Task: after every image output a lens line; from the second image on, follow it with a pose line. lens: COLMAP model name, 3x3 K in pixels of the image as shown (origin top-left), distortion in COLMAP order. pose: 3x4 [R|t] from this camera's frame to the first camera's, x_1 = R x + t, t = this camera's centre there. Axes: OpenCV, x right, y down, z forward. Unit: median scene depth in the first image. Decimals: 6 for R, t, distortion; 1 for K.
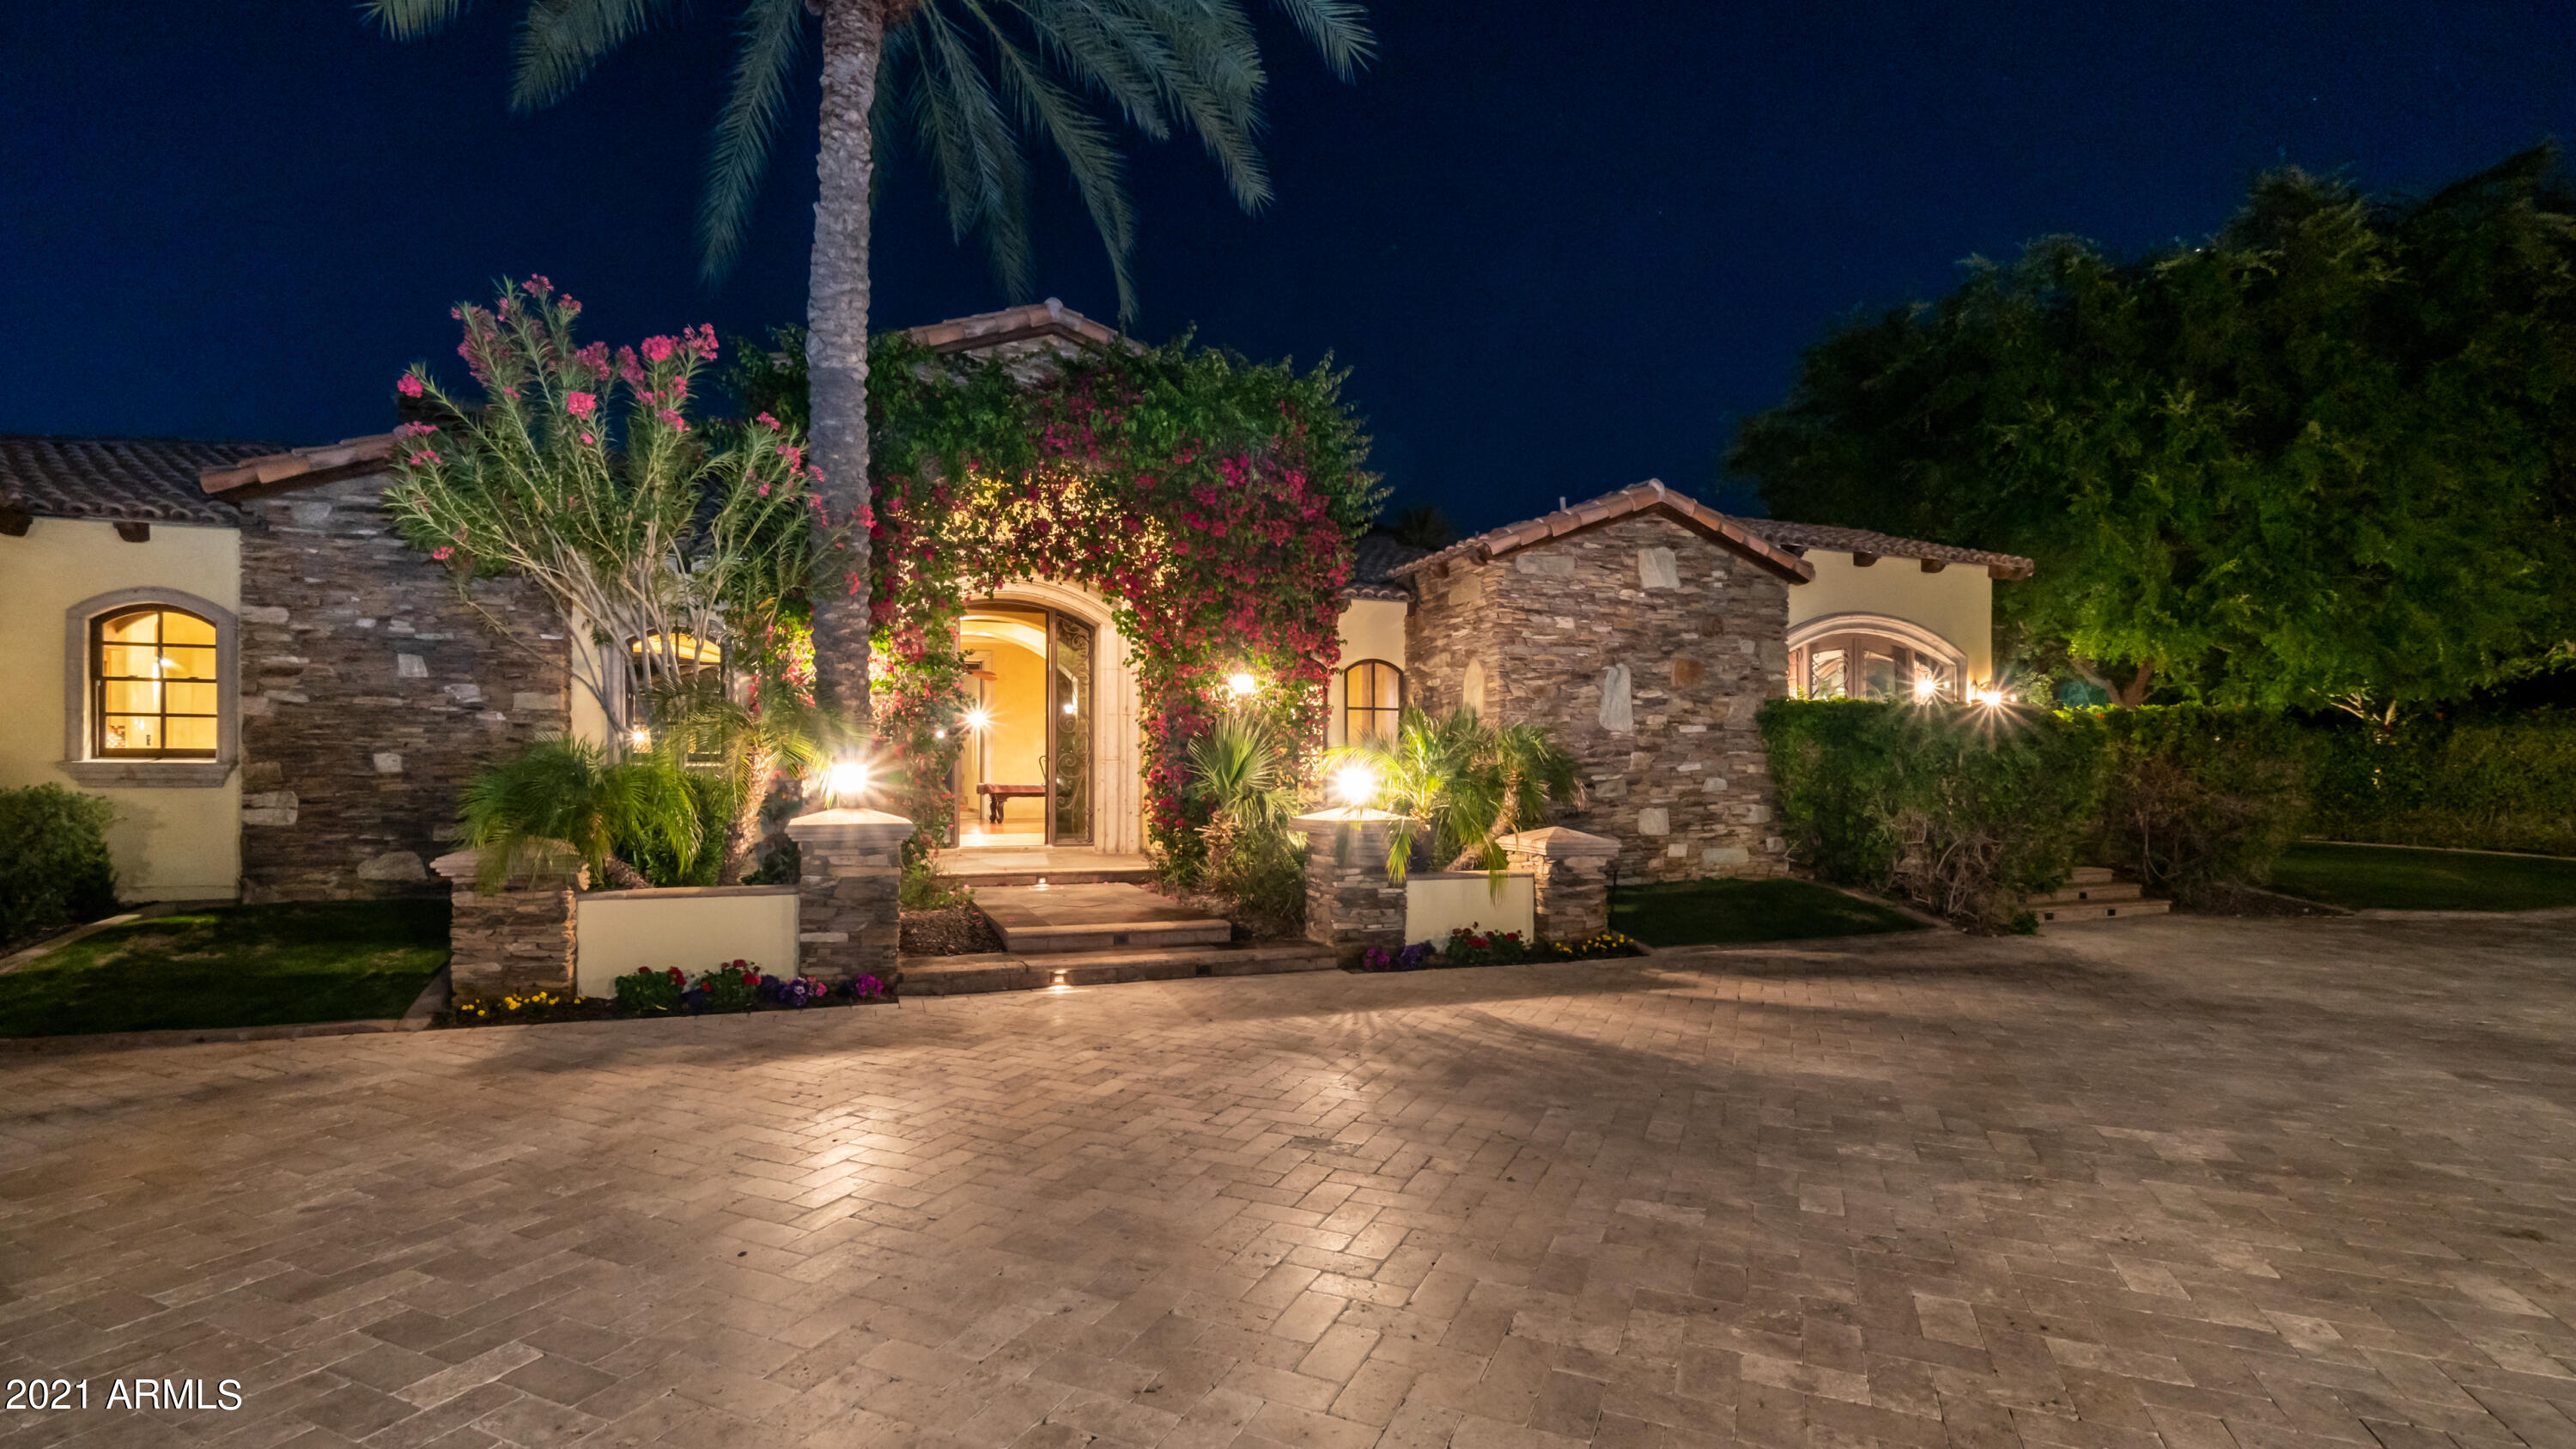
lens RADIAL K [[1160.8, 0, 1256.4], [0, 1160.8, 775.1], [0, 0, 1]] dist [-0.005525, 0.002445]
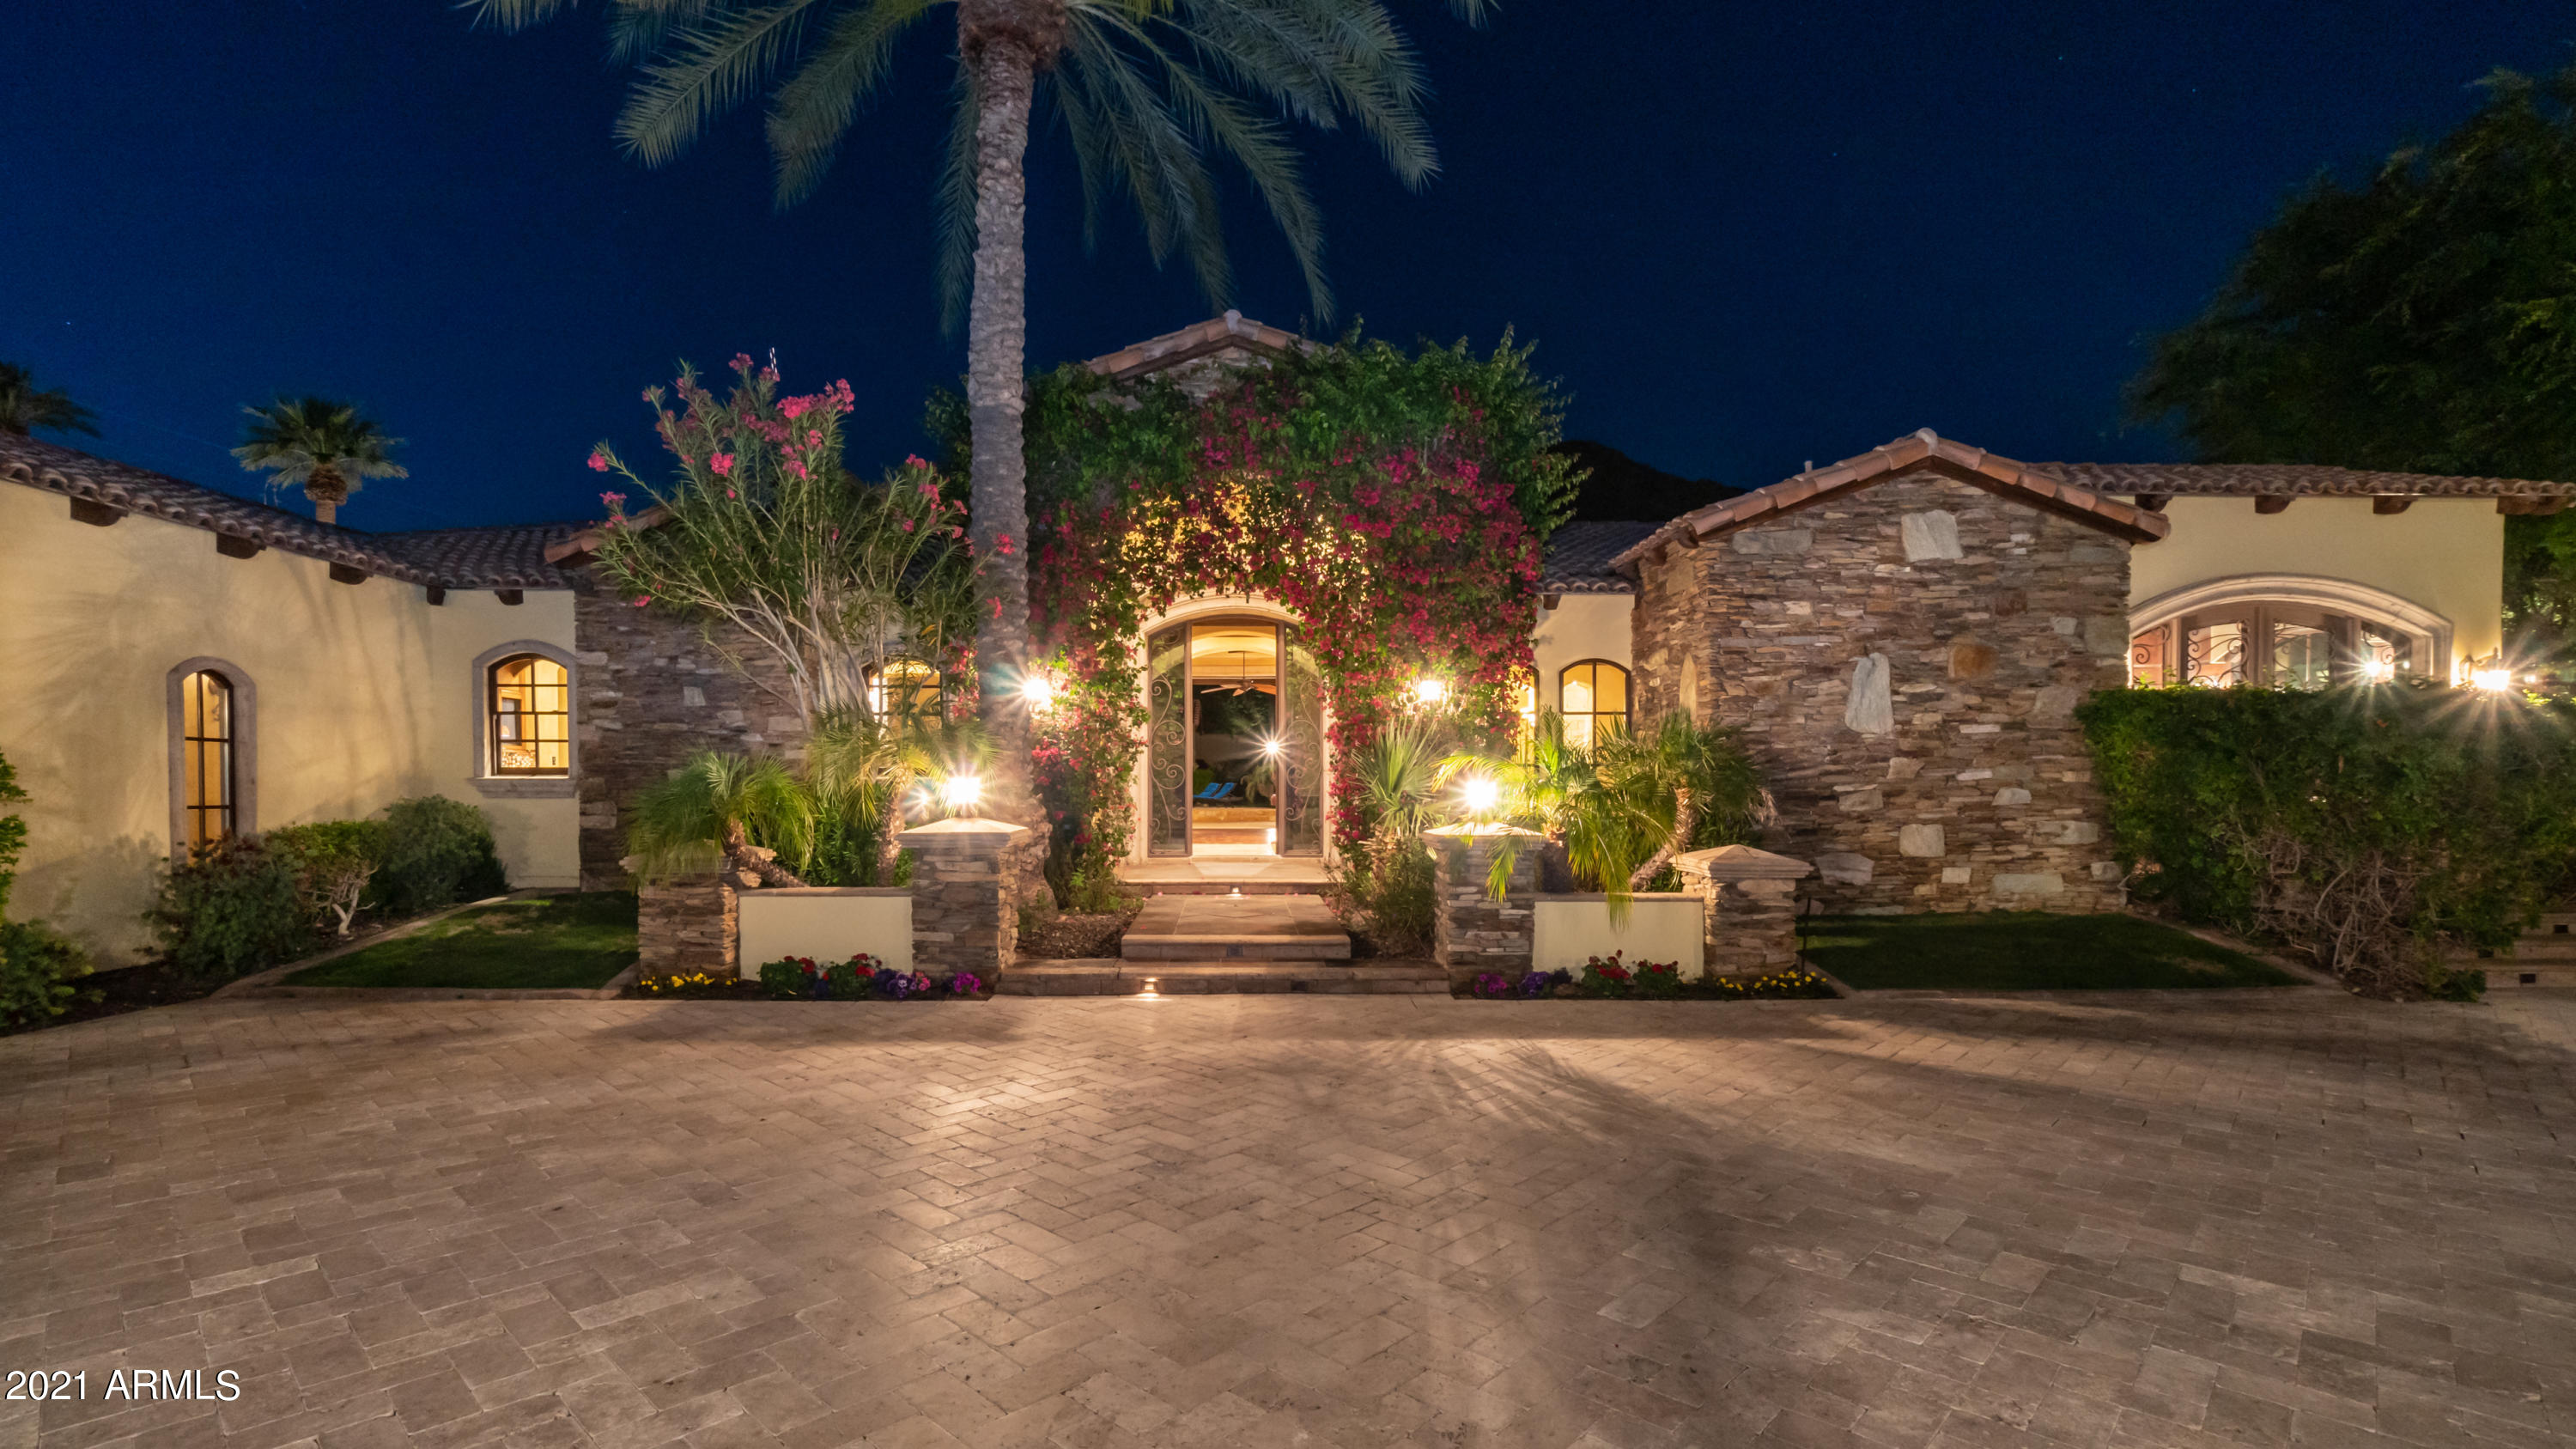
lens RADIAL K [[1160.8, 0, 1240.5], [0, 1160.8, 817.0], [0, 0, 1]] dist [-0.005525, 0.002445]
pose [[0.941464, 0.006788, -0.337046, 0.215806], [0.002232, 0.999650, 0.026367, -0.000117], [0.337107, -0.025576, 0.941119, 0.062508]]
